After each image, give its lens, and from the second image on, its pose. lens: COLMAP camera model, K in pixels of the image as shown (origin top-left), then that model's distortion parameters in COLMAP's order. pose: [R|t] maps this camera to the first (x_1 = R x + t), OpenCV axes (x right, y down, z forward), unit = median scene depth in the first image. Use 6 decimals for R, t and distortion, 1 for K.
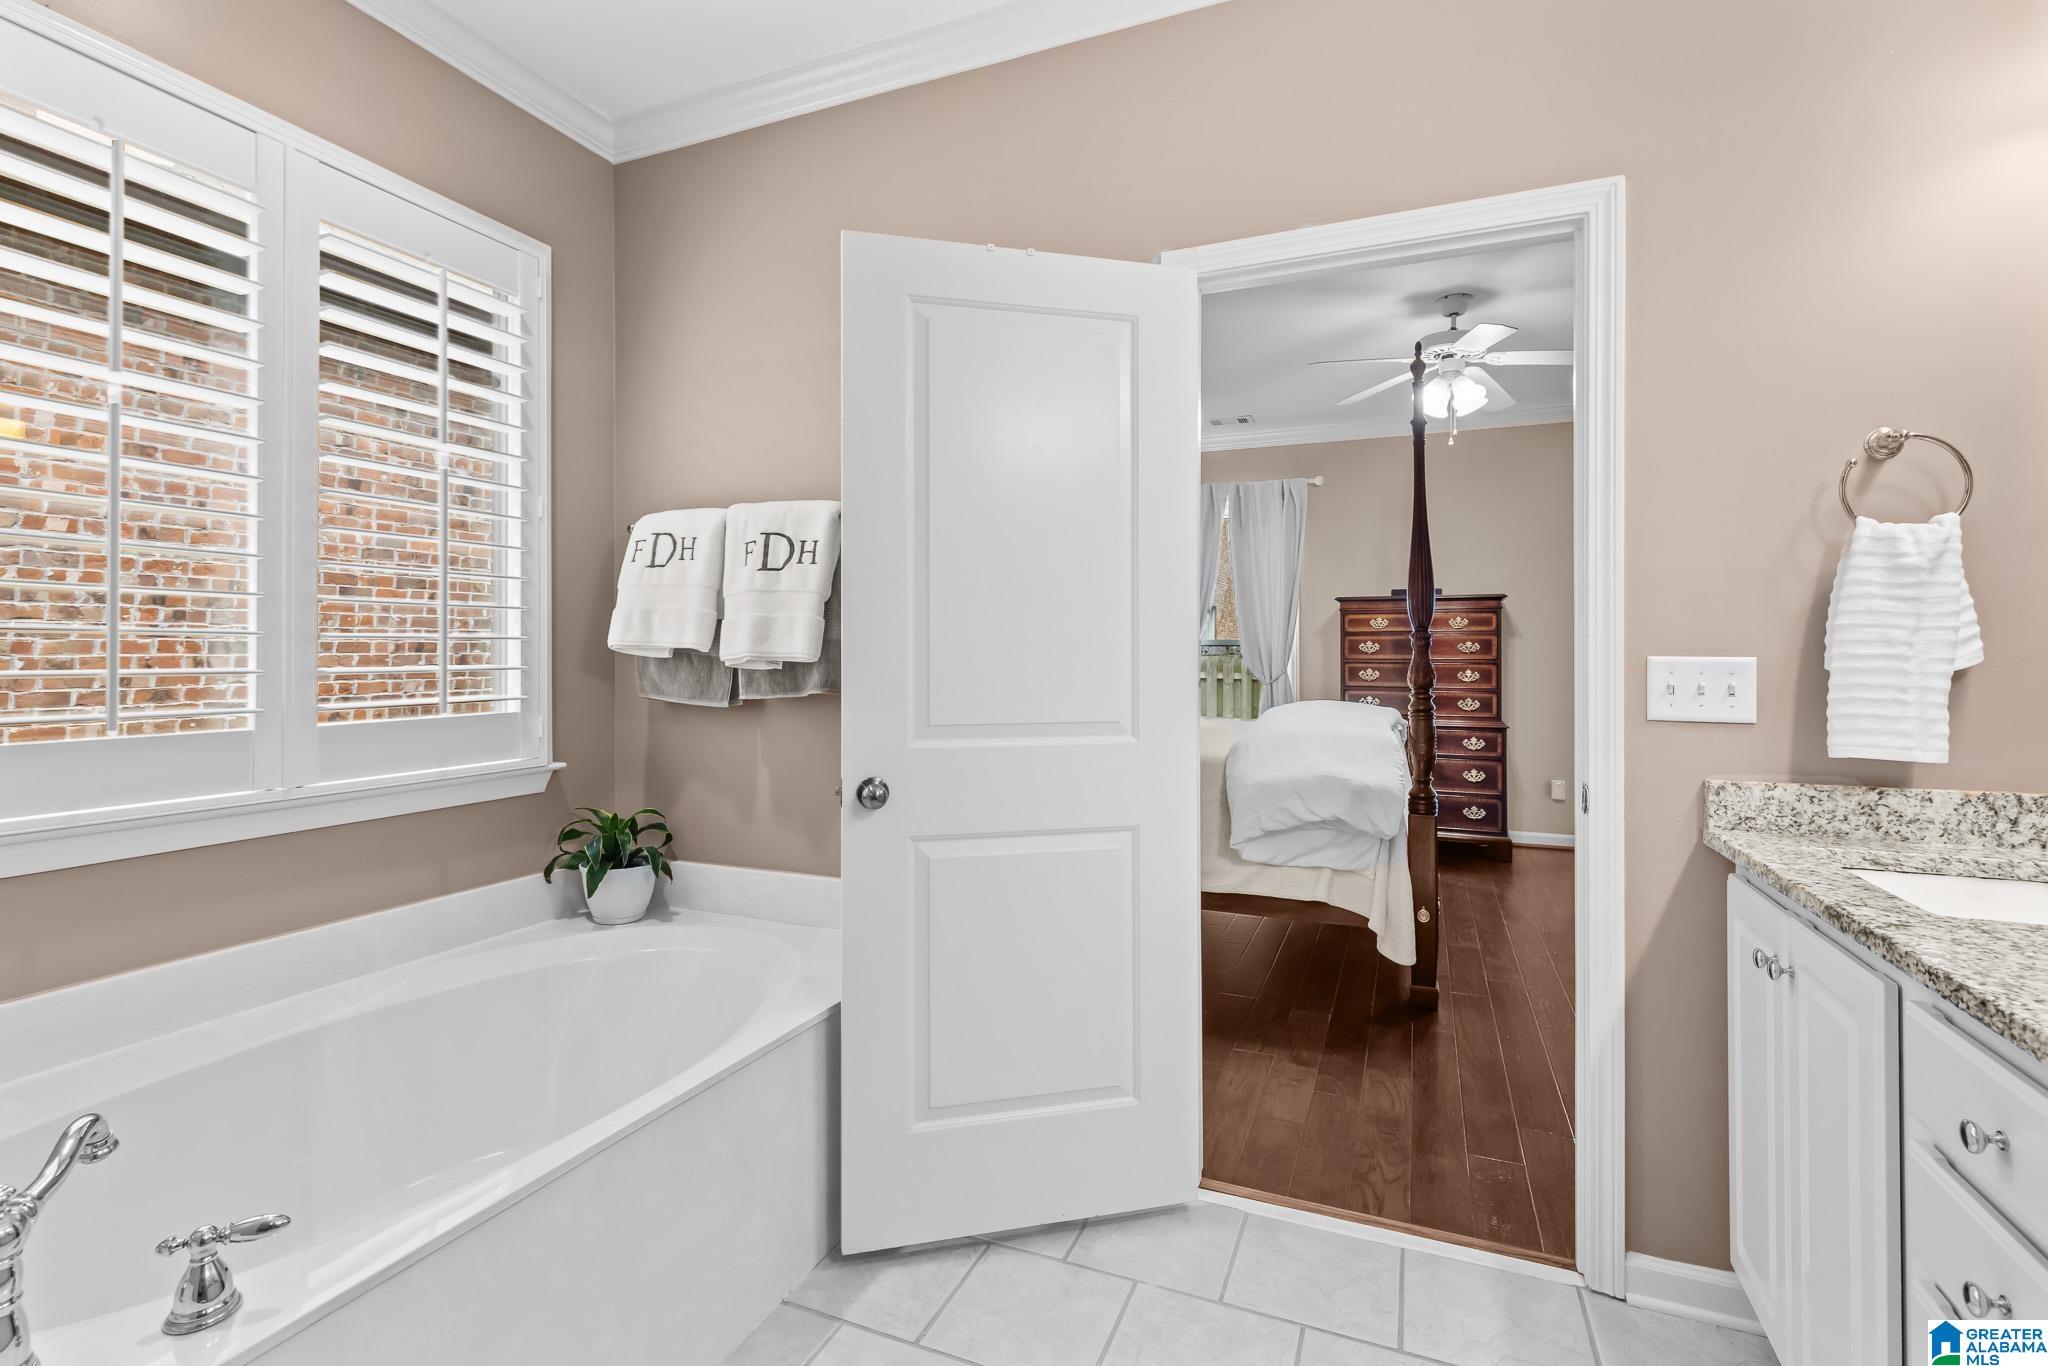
lens RADIAL K [[935.3, 0, 1021.3], [0, 935.3, 659.5], [0, 0, 1]] dist [0.001640, 0.000084]
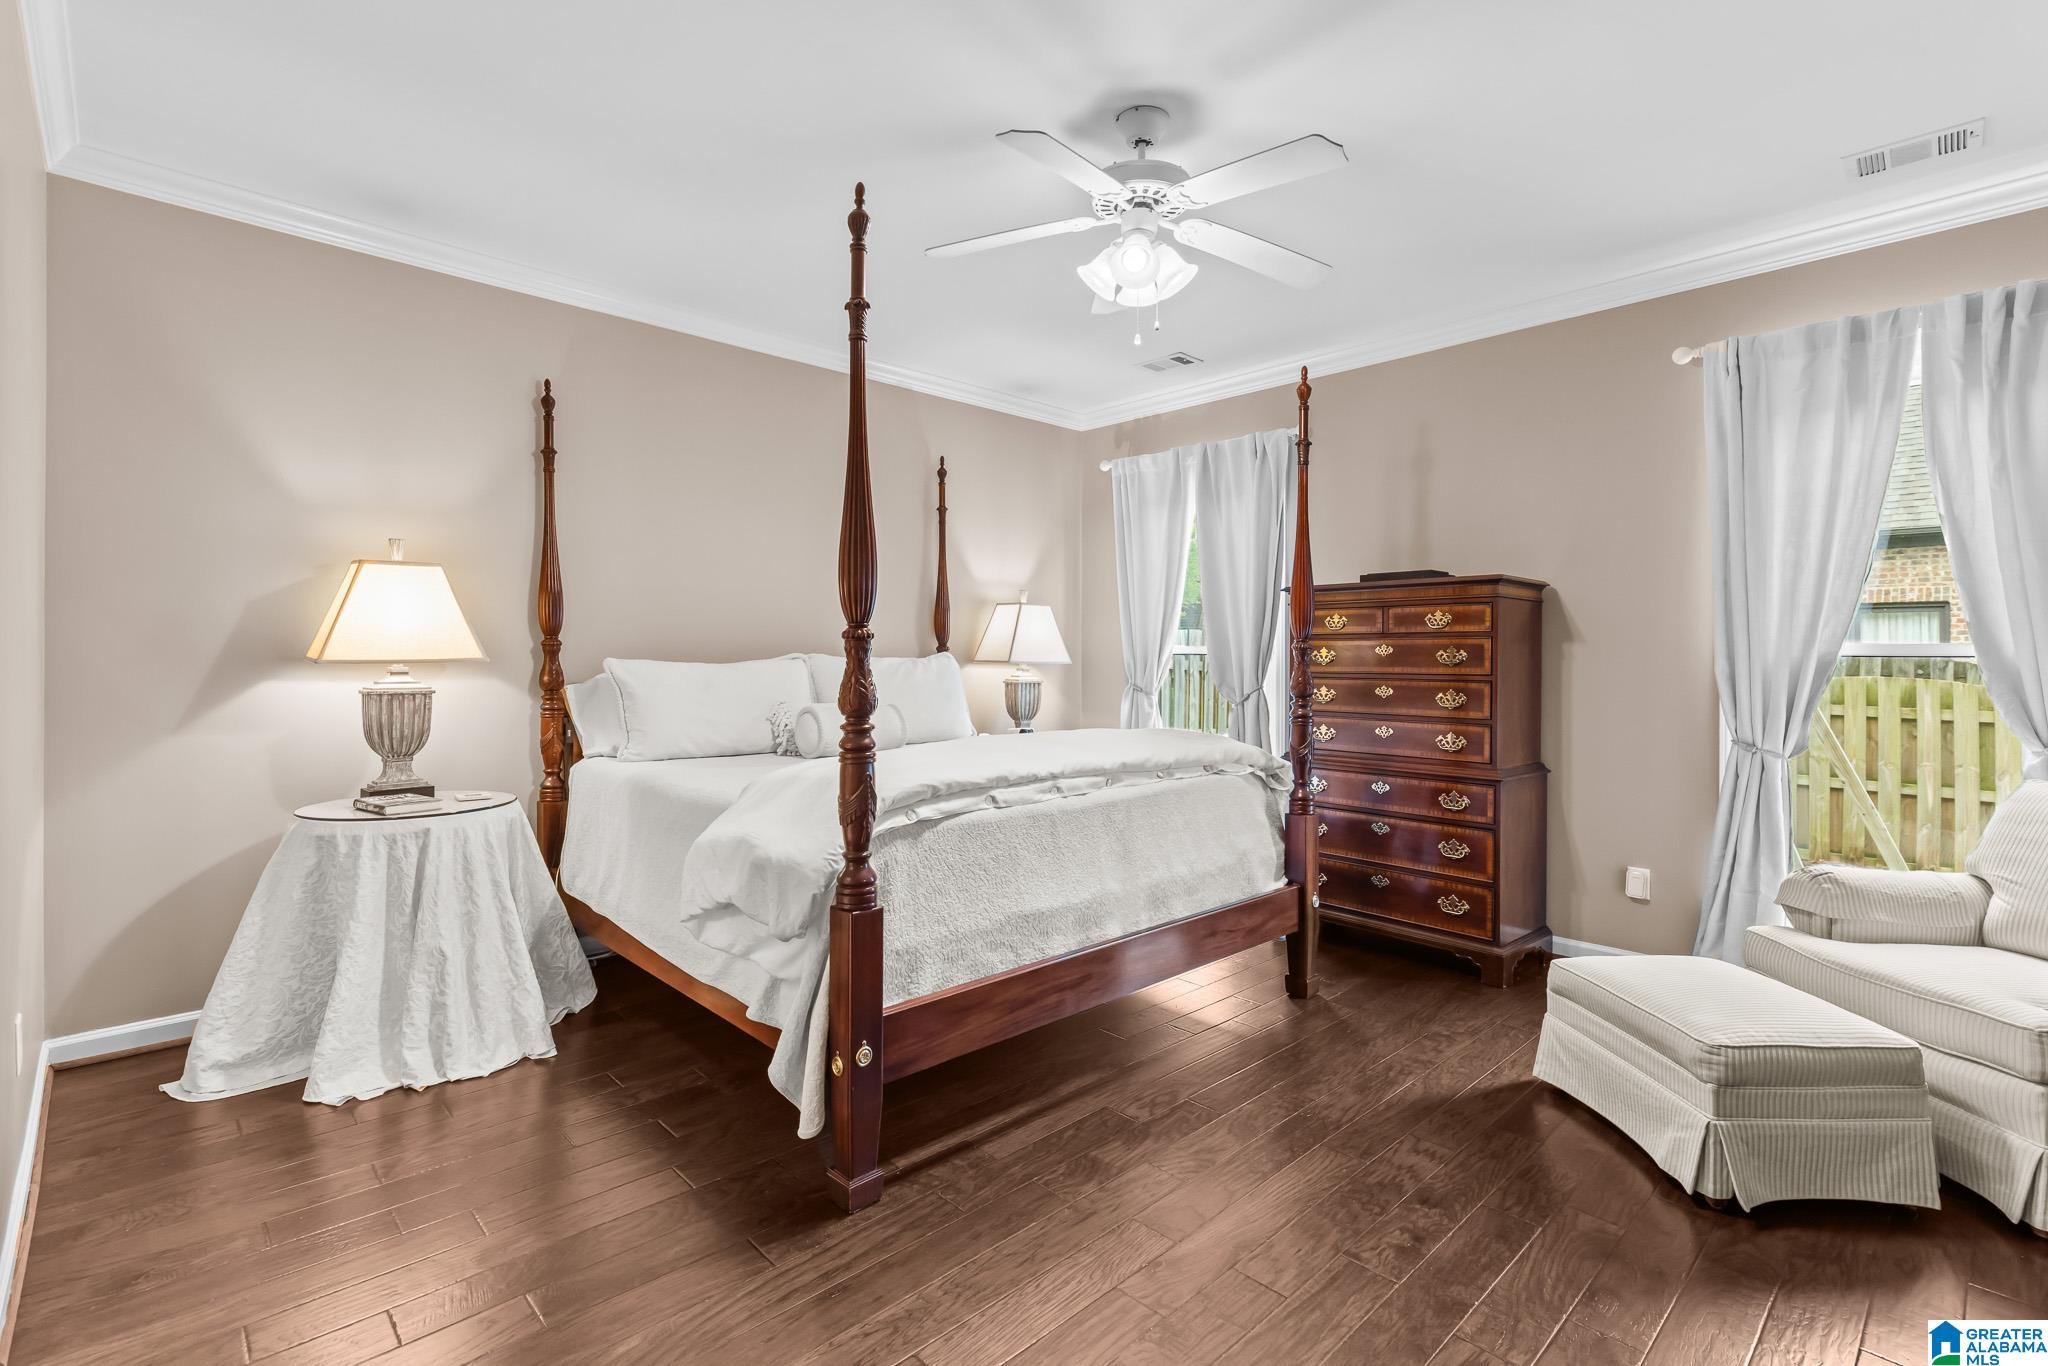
lens RADIAL K [[935.3, 0, 1021.3], [0, 935.3, 659.5], [0, 0, 1]] dist [0.001640, 0.000084]
pose [[0.916614, 0.008096, -0.399693, 0.445476], [-0.013099, 0.999866, -0.009787, -0.000237], [0.399560, 0.014207, 0.916597, 0.253715]]
